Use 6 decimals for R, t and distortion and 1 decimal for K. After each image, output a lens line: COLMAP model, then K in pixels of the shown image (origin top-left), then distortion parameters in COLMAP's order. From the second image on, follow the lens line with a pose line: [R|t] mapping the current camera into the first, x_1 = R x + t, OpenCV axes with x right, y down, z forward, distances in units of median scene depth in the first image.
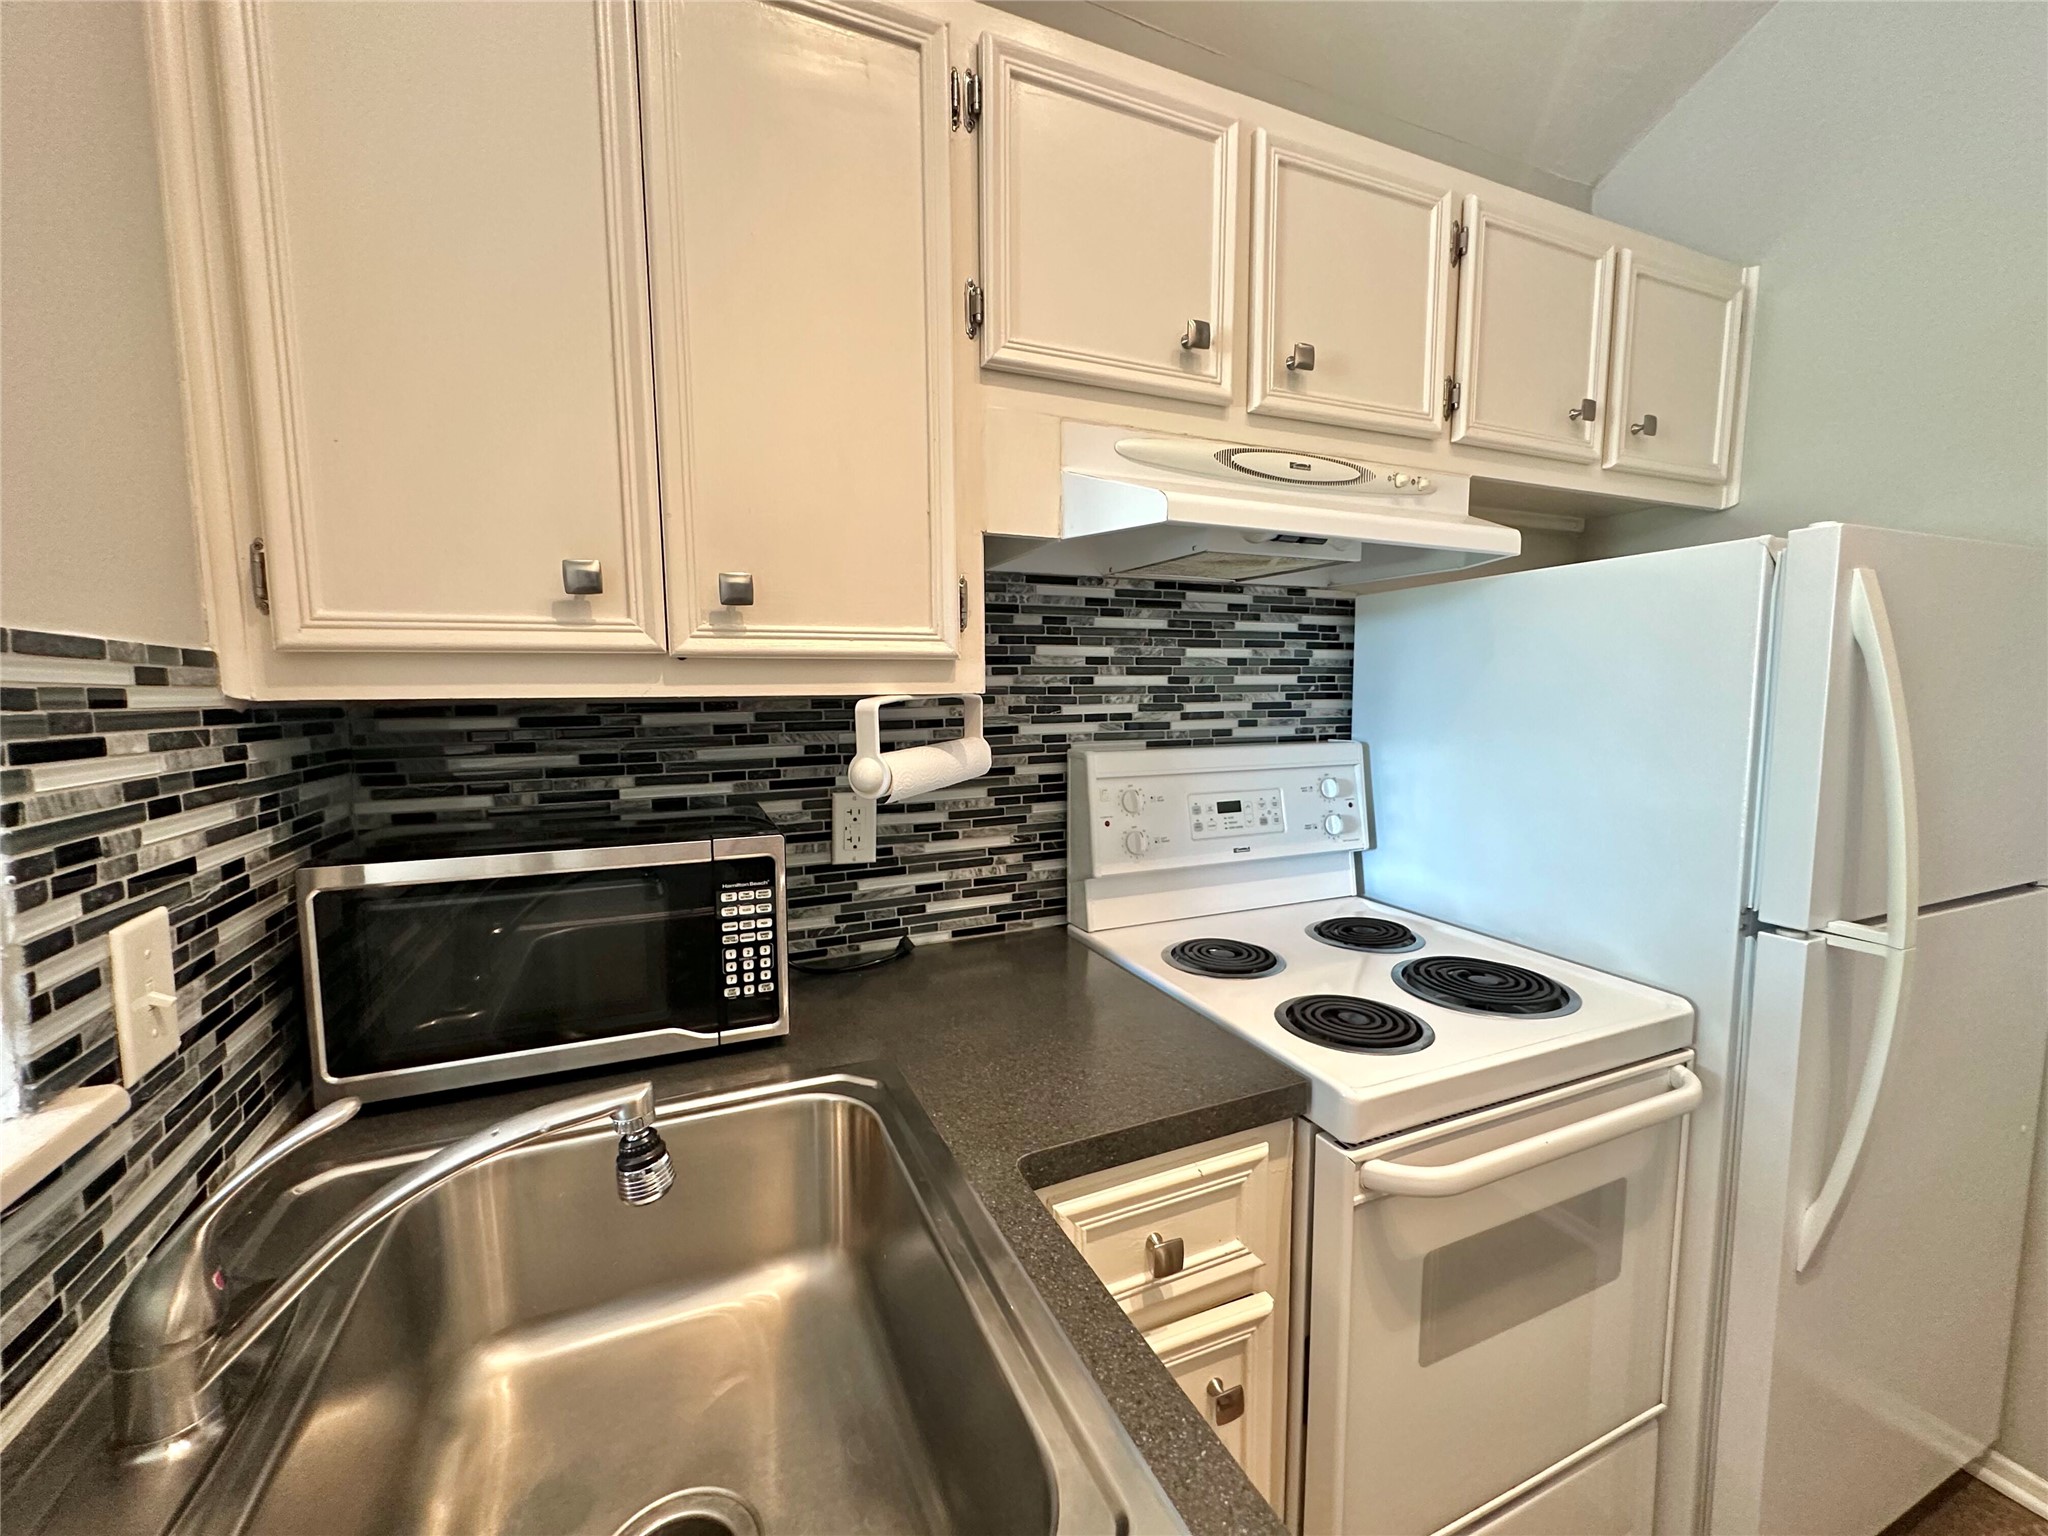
lens RADIAL K [[820.5, 0, 1024.0], [0, 820.5, 768.0], [0, 0, 1]] dist [-0.002111, 0.000530]
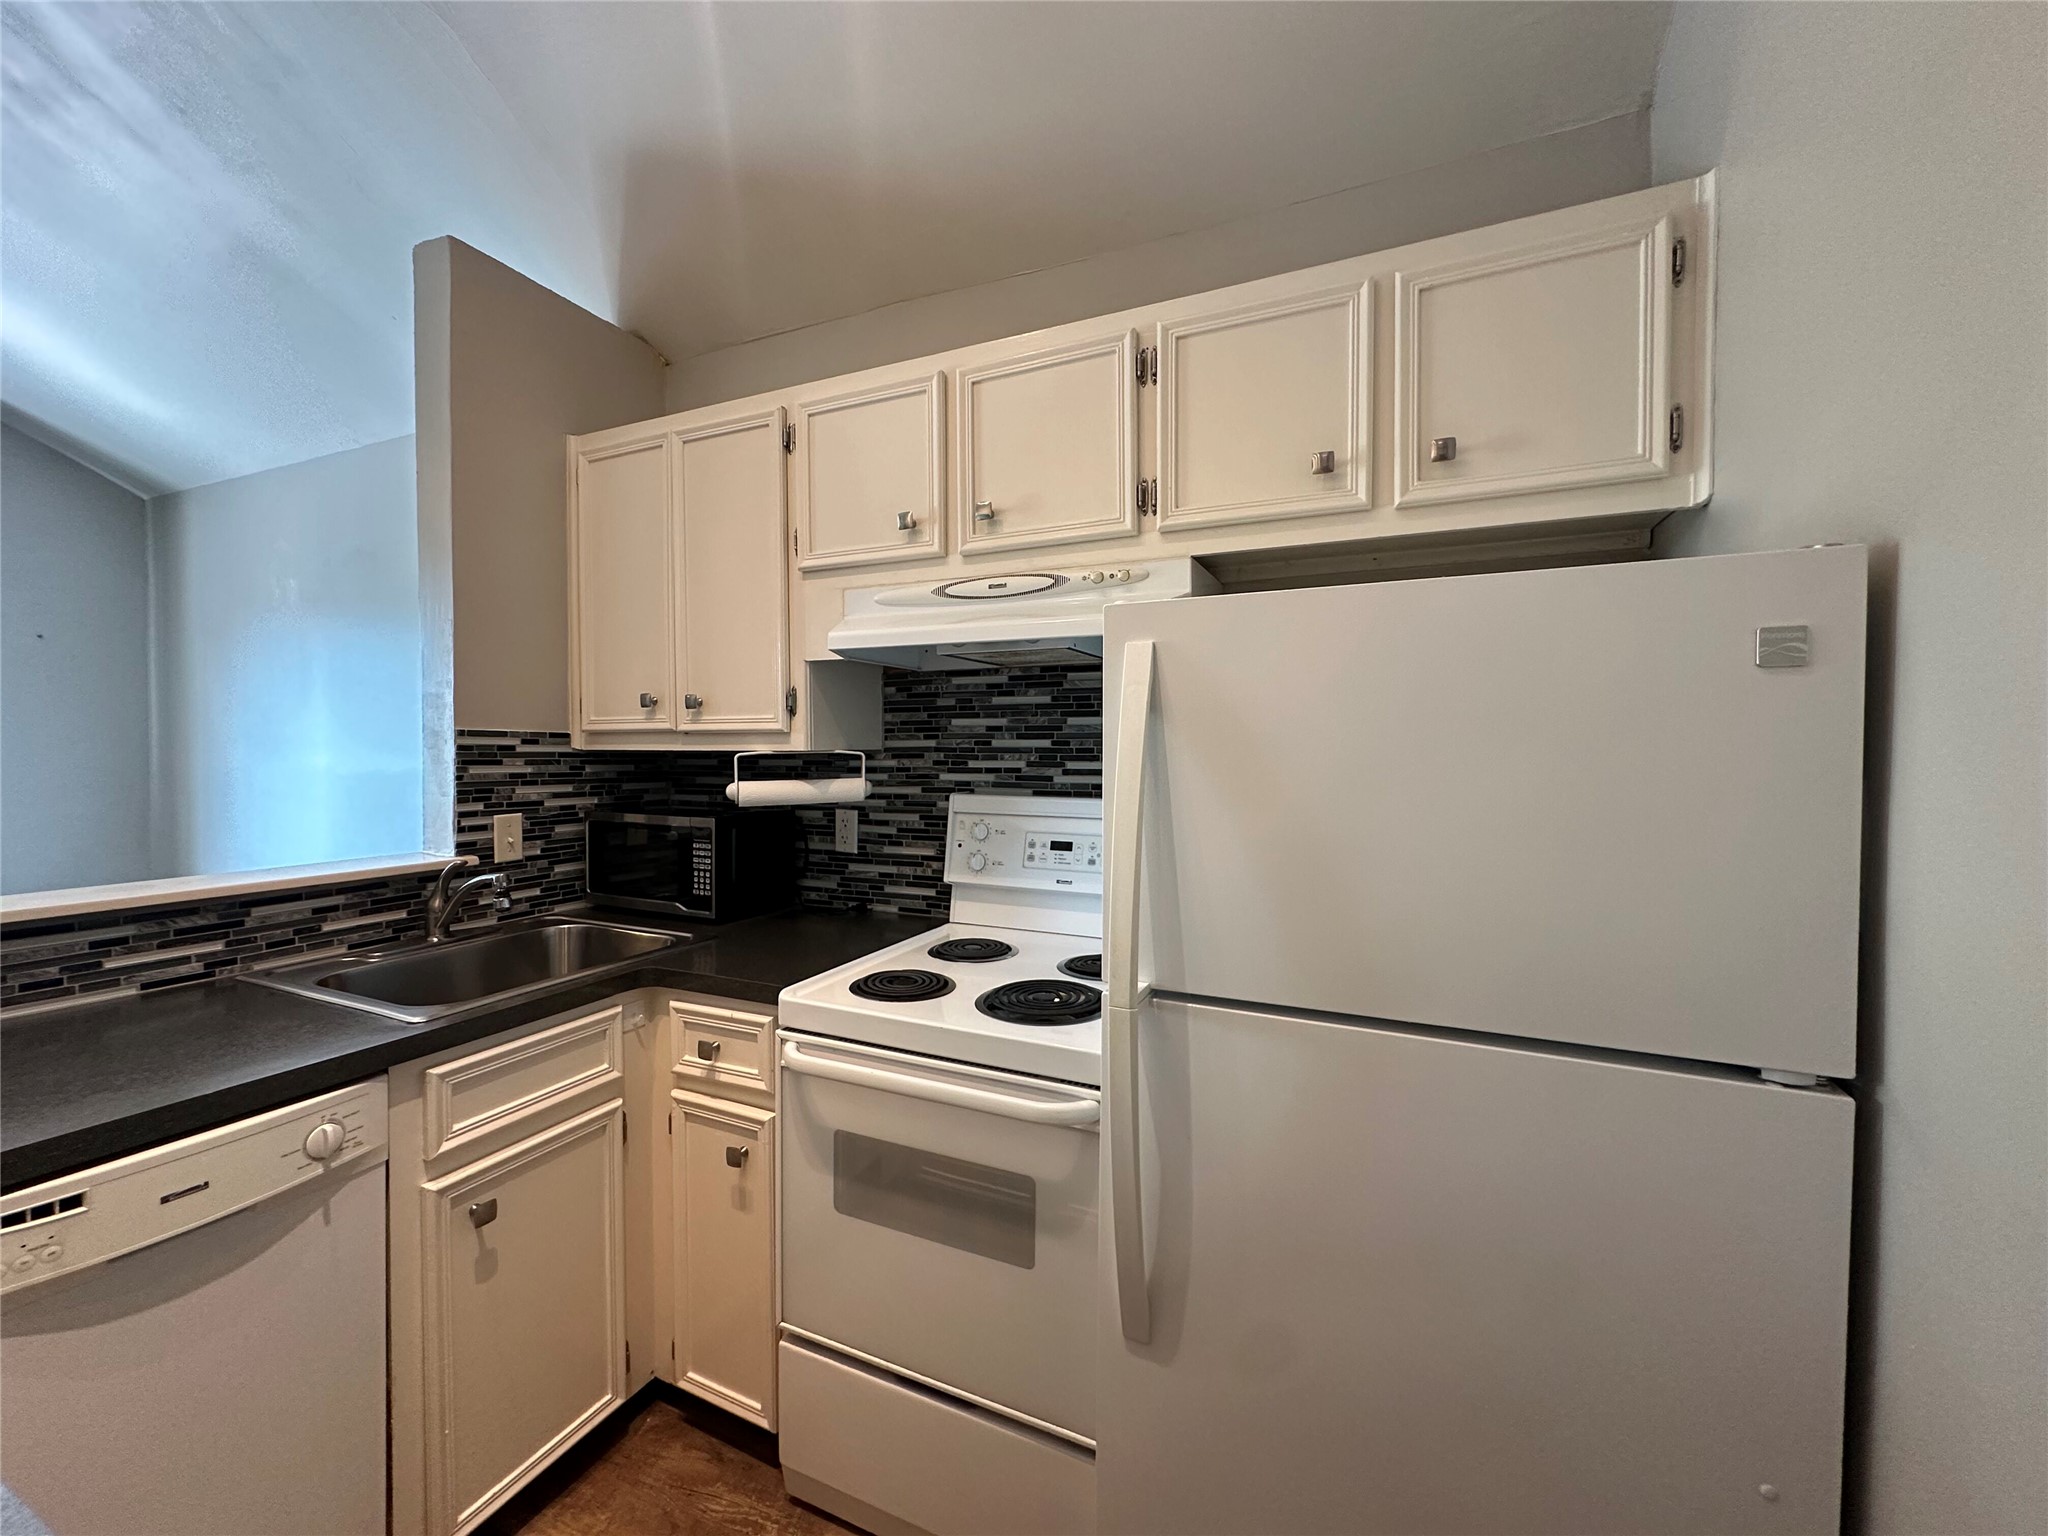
lens RADIAL K [[815.8, 0, 1024.0], [0, 815.8, 768.0], [0, 0, 1]] dist [-0.003800, 0.000918]
pose [[0.668072, 0.026076, -0.743640, 1.199036], [-0.079214, 0.996199, -0.036233, -0.021568], [0.739868, 0.083113, 0.667598, 0.142610]]
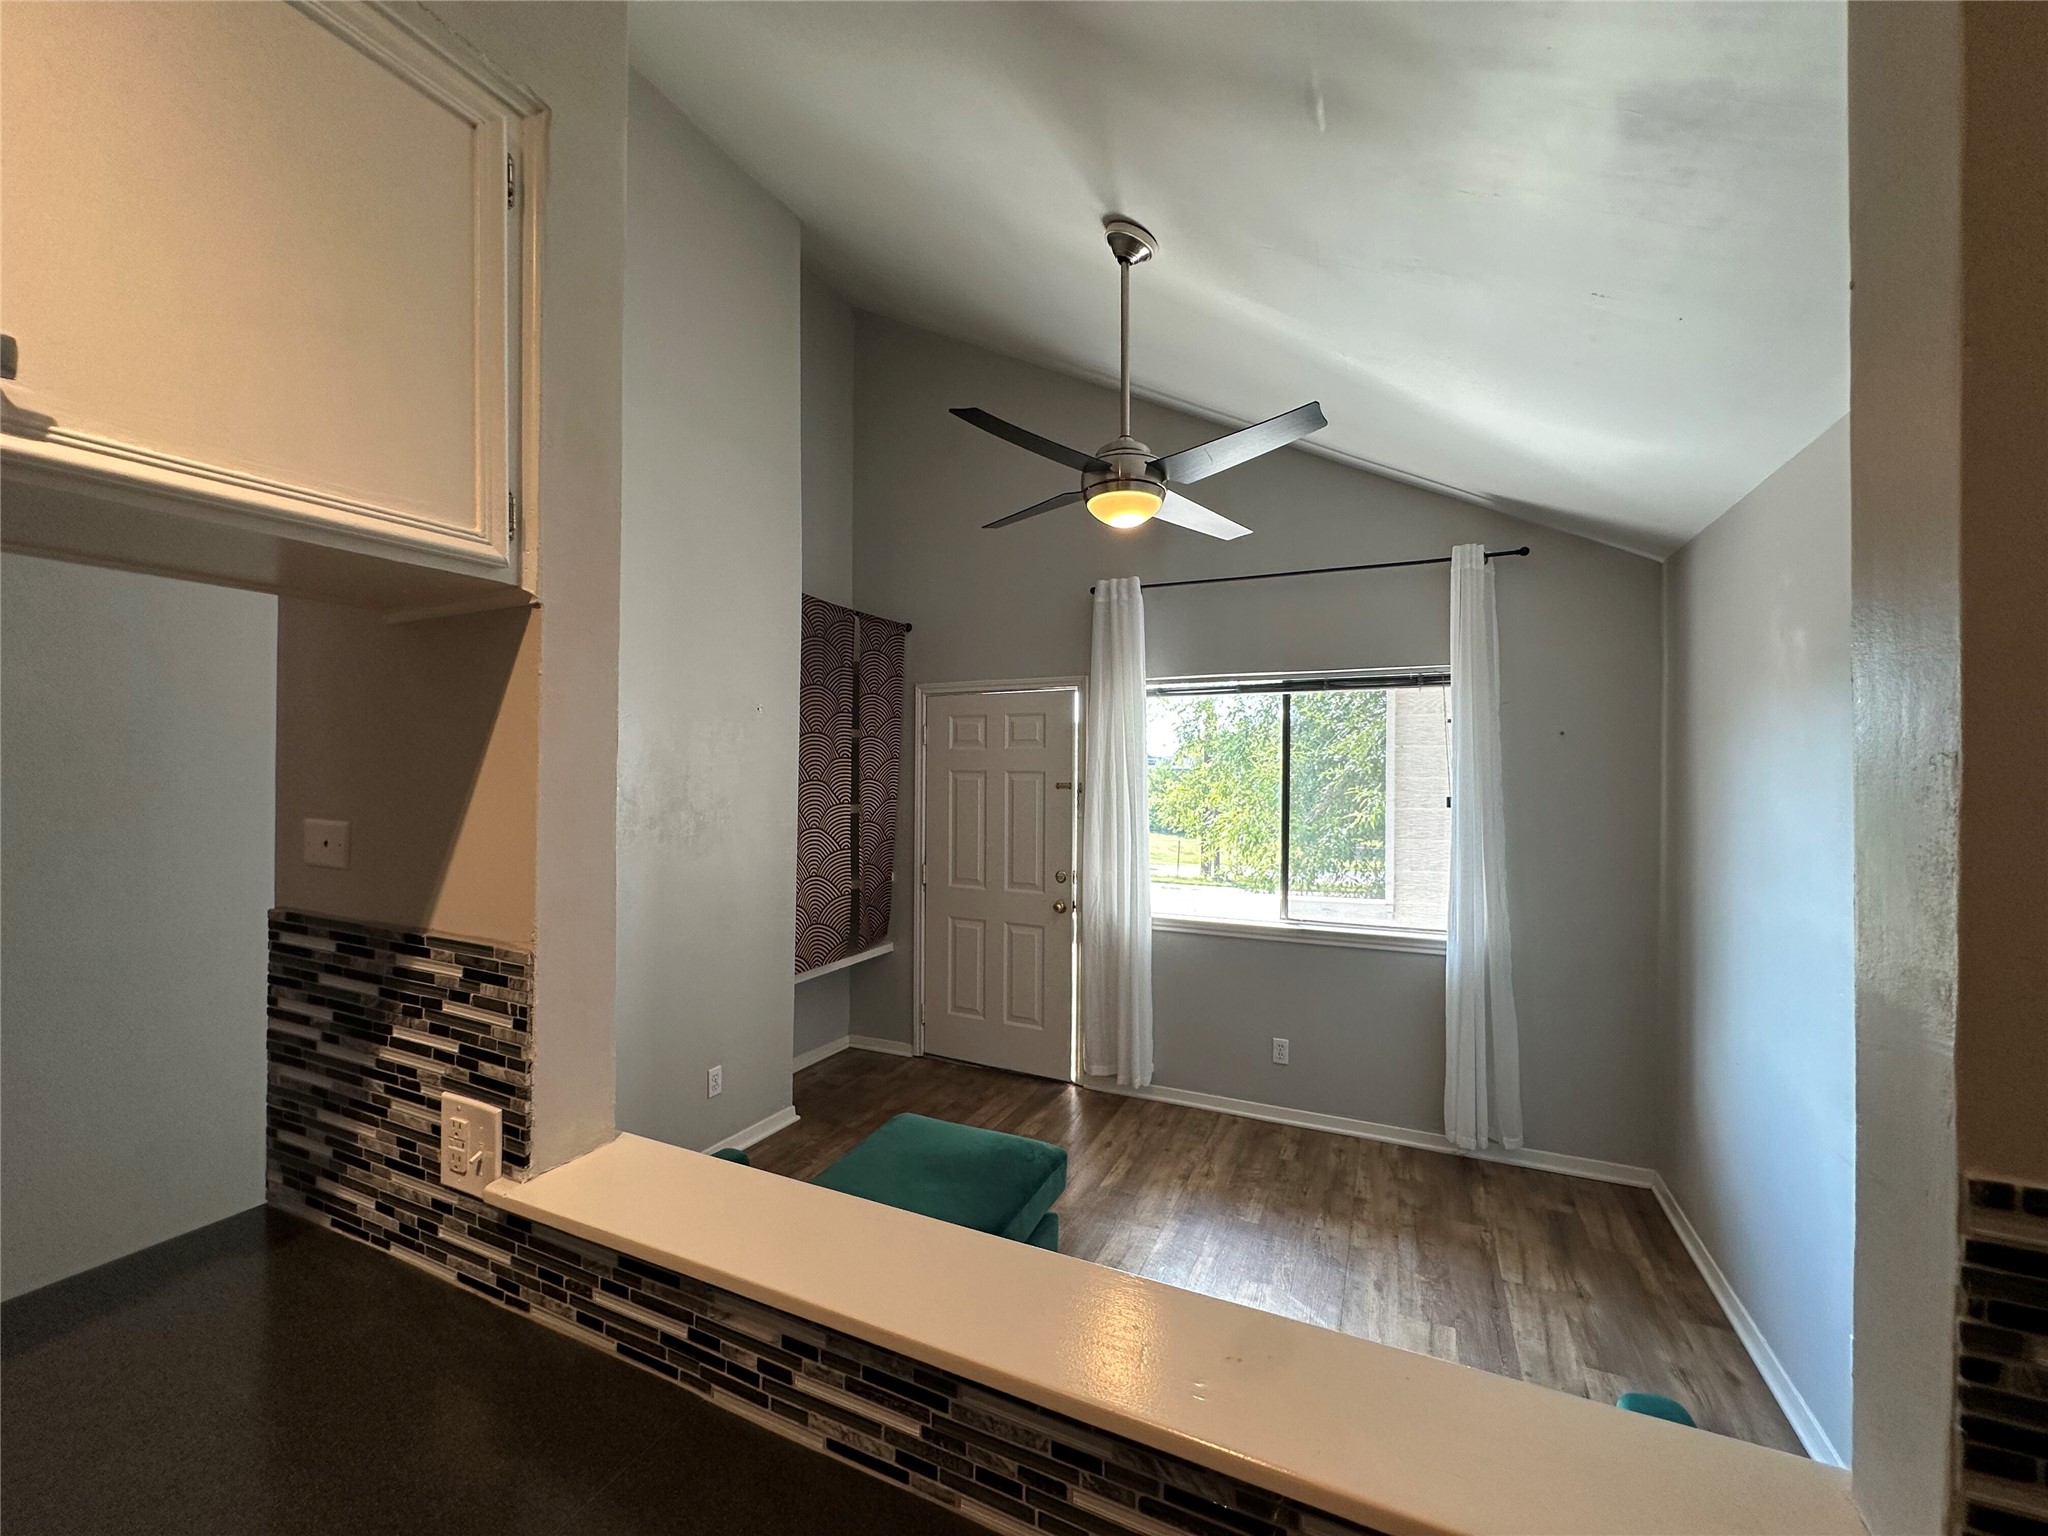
lens RADIAL K [[815.8, 0, 1024.0], [0, 815.8, 768.0], [0, 0, 1]] dist [-0.003800, 0.000918]
pose [[-0.753553, -0.005972, -0.657360, 0.098969], [-0.069690, 0.995050, 0.070848, -0.230644], [0.653682, 0.099199, -0.750239, 0.322172]]
